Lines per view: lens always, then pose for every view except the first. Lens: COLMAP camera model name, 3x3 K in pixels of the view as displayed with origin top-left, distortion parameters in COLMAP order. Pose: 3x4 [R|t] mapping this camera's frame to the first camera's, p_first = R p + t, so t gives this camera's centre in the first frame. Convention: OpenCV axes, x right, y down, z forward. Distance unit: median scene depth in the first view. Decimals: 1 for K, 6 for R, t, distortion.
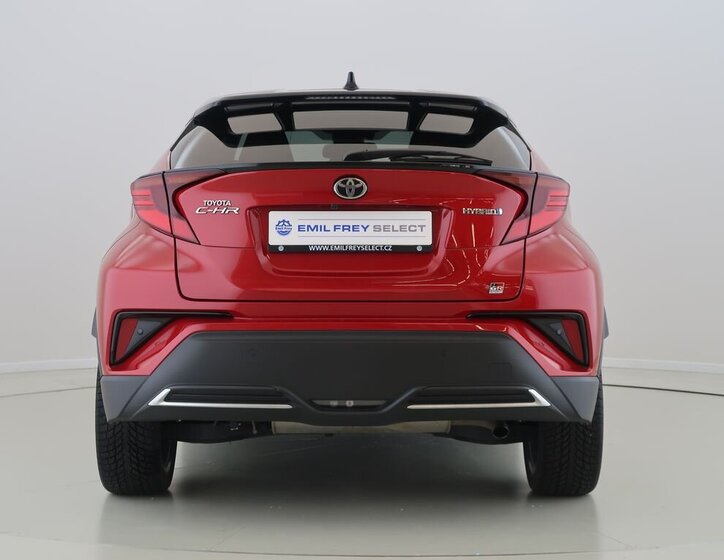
lens RADIAL K [[609.0, 0, 360.8], [0, 609.0, 277.7], [0, 0, 1]] dist [-0.003723, 0.006359]
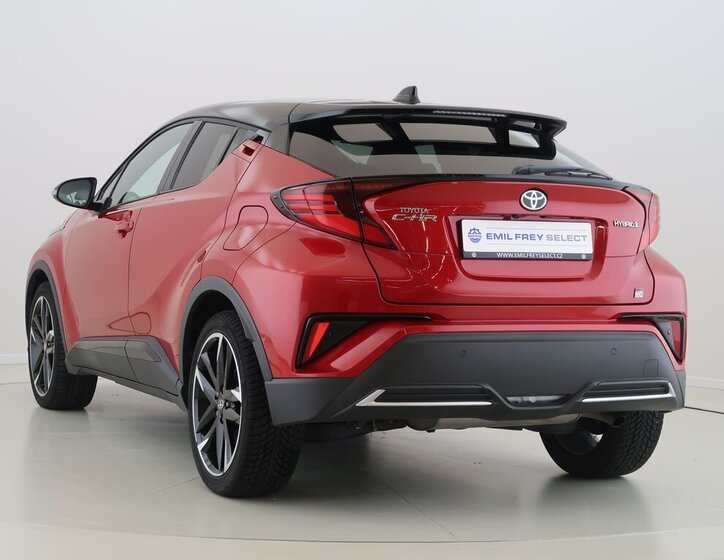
lens RADIAL K [[598.4, 0, 361.4], [0, 598.4, 276.6], [0, 0, 1]] dist [-0.060257, -0.001609]
pose [[0.988334, 0.007507, 0.152115, -0.464090], [-0.006435, 0.999951, -0.007540, -0.001152], [-0.152164, 0.006473, 0.988334, 0.001488]]
